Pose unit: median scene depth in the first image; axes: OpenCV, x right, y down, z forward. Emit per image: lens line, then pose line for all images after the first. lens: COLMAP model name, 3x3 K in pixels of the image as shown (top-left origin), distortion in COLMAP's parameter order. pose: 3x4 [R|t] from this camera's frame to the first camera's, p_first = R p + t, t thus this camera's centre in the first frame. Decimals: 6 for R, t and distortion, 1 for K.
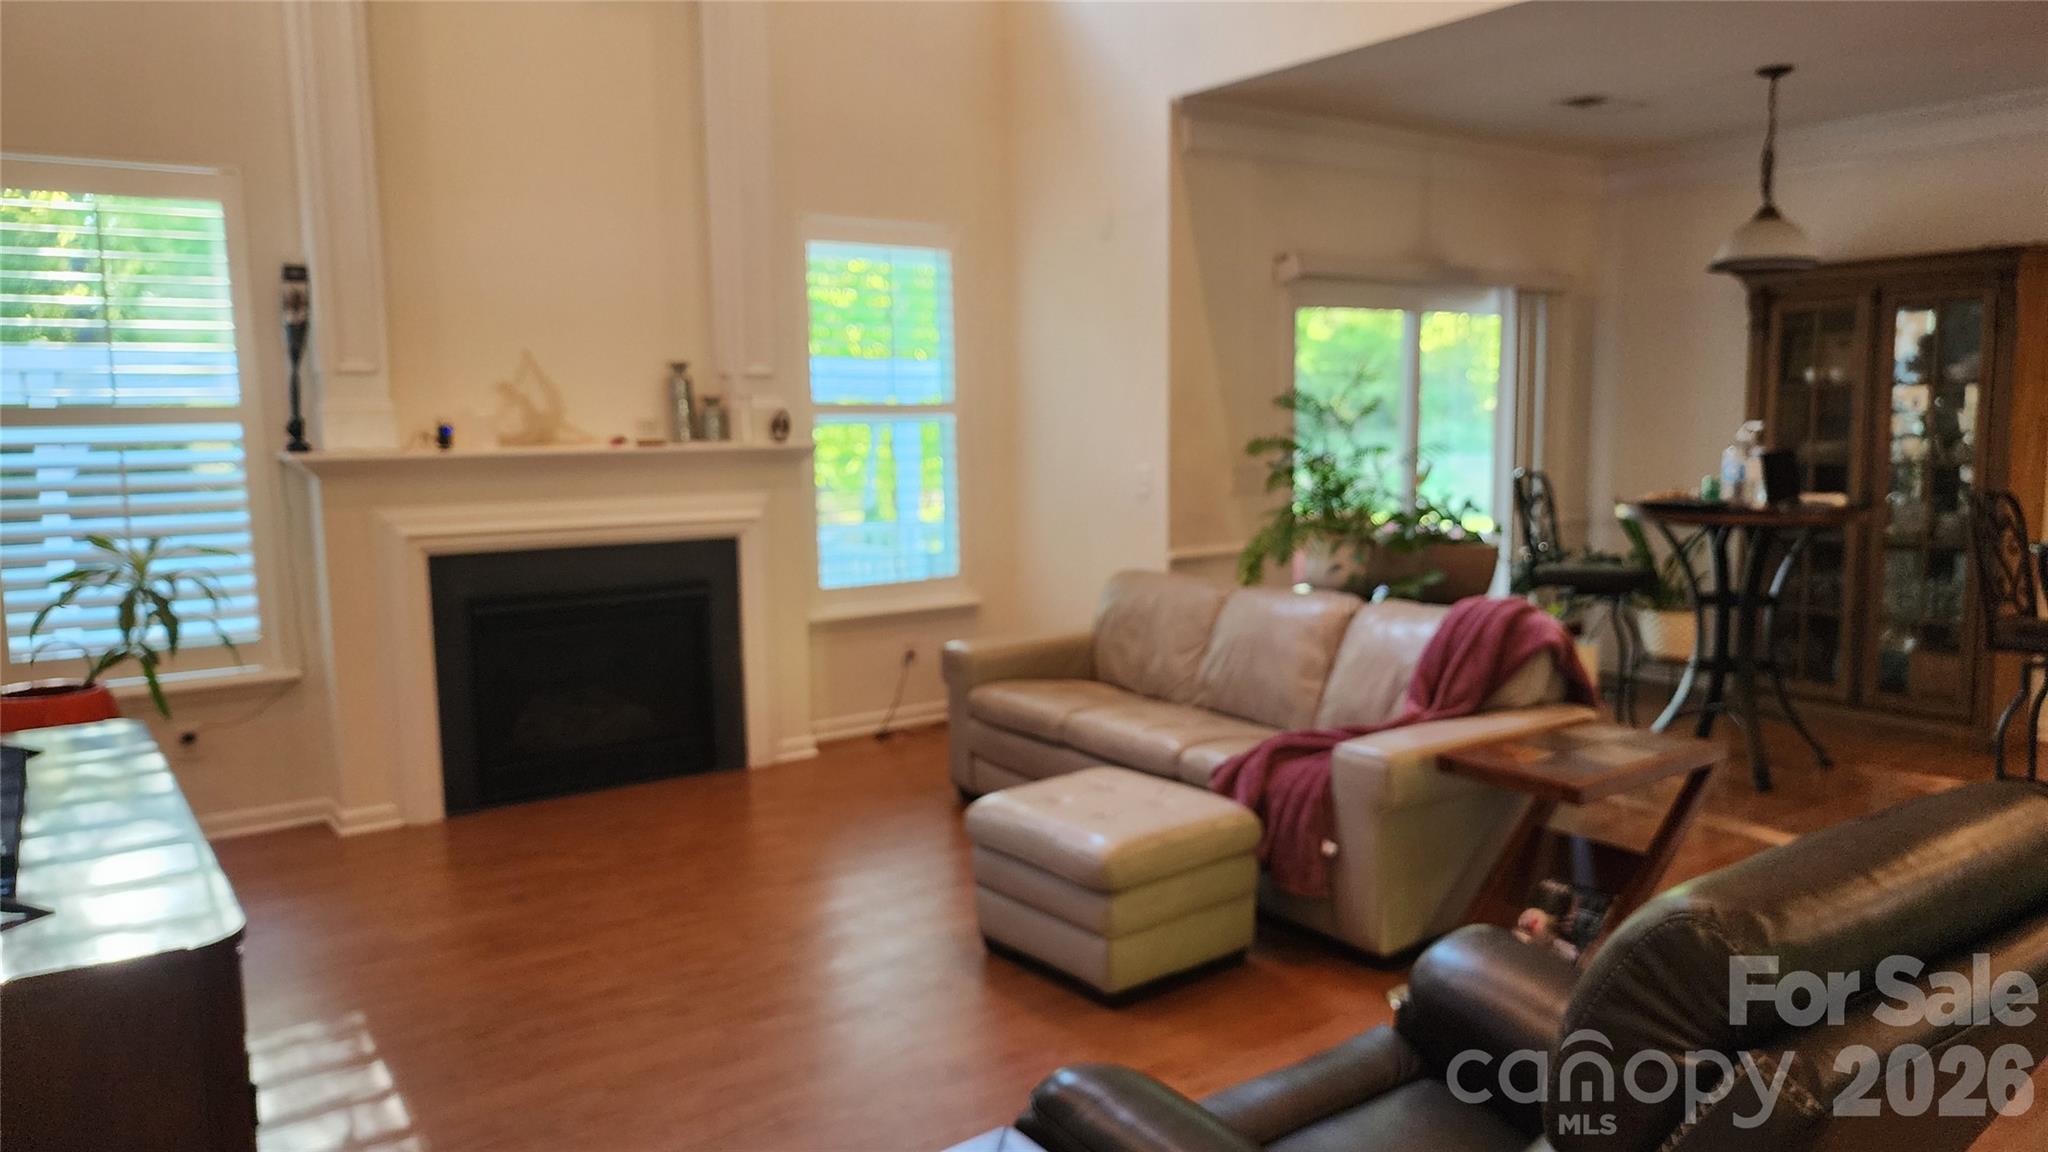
lens RADIAL K [[1368.3, 0, 1024.0], [0, 1368.3, 576.0], [0, 0, 1]] dist [0.089605, -0.114862]
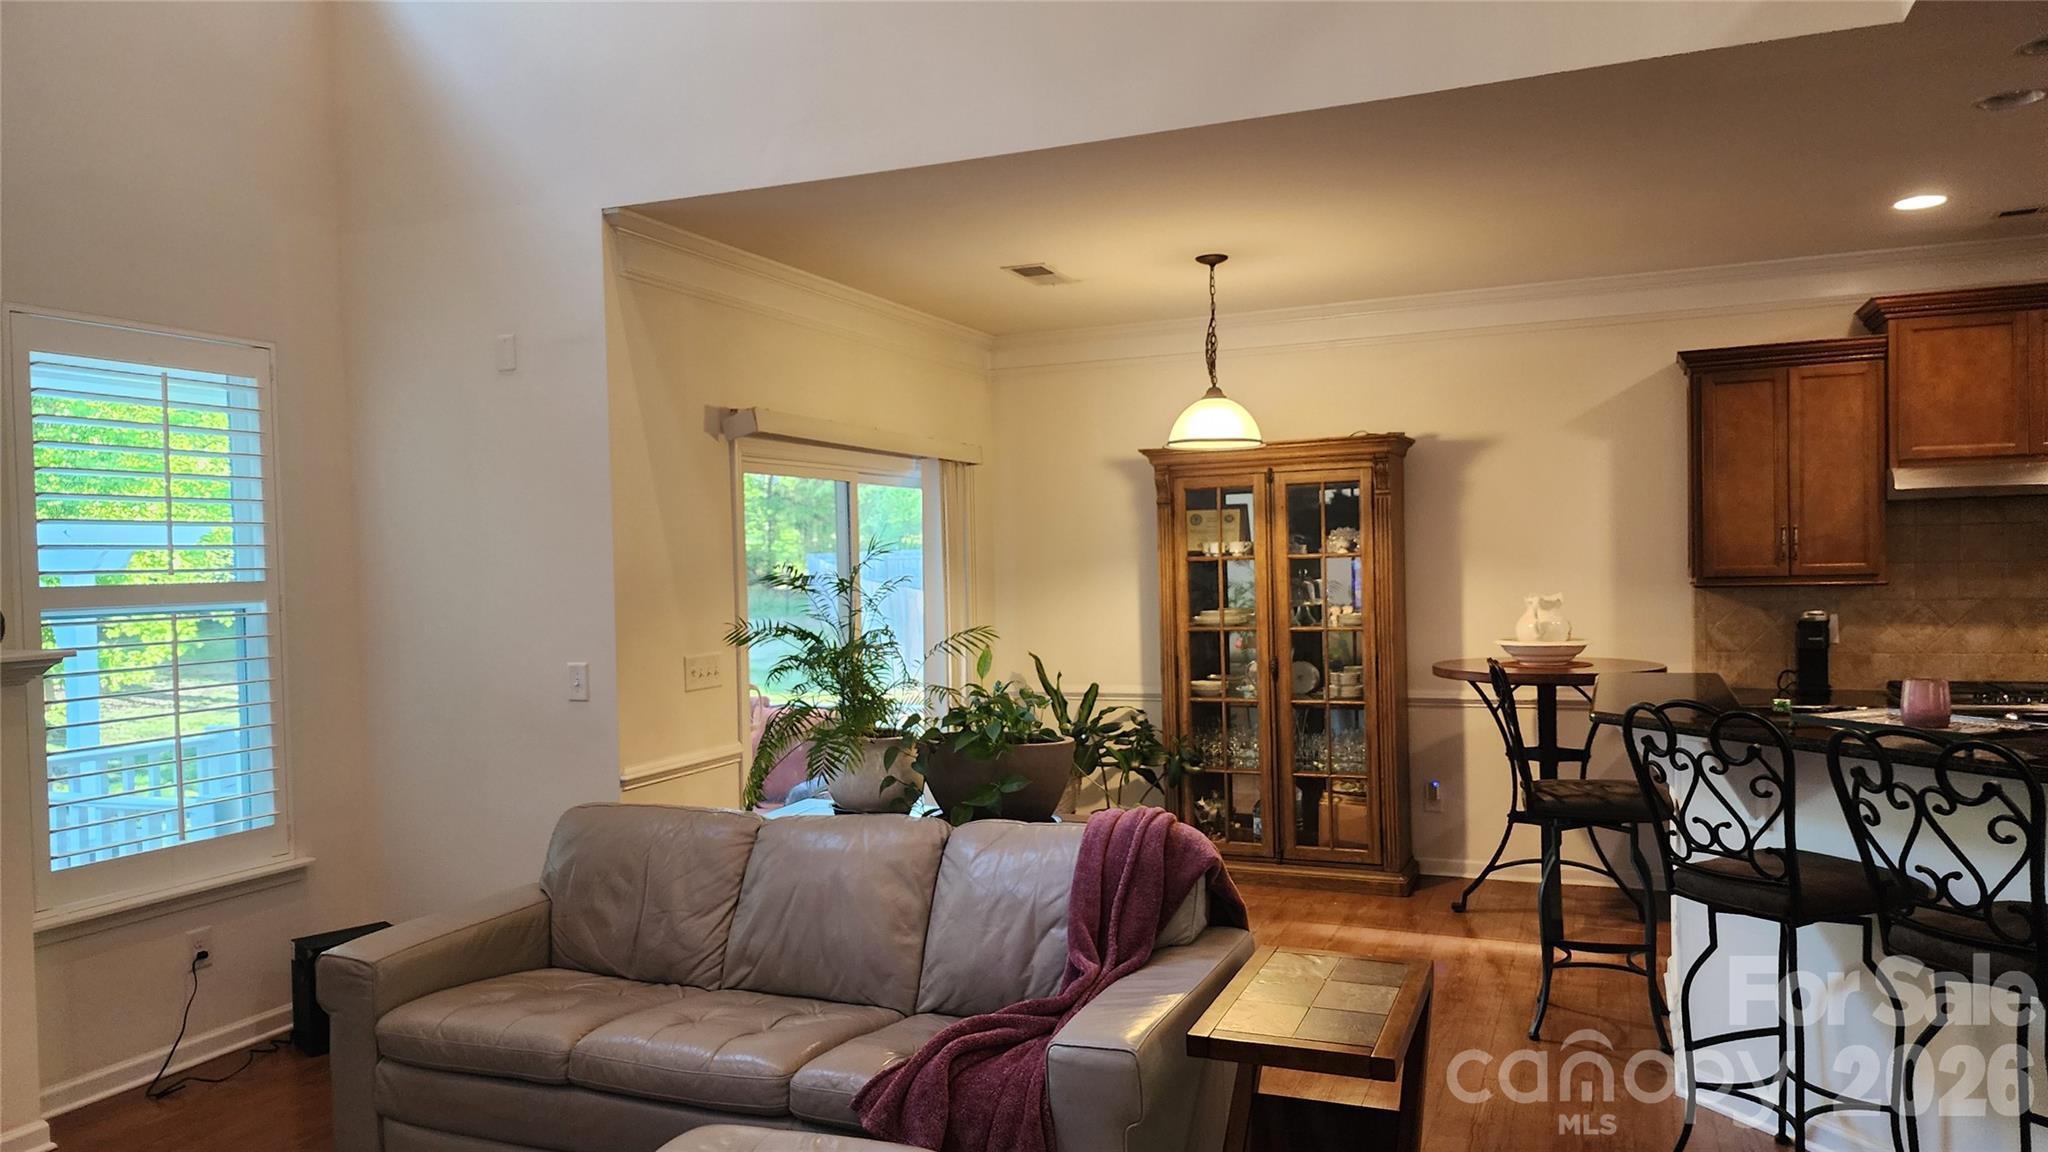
lens RADIAL K [[1368.3, 0, 1024.0], [0, 1368.3, 576.0], [0, 0, 1]] dist [0.089605, -0.114862]
pose [[0.846593, -0.012684, 0.532089, -0.131994], [0.073869, 0.992841, -0.093864, -0.042577], [-0.527089, 0.118769, 0.841469, 0.242086]]
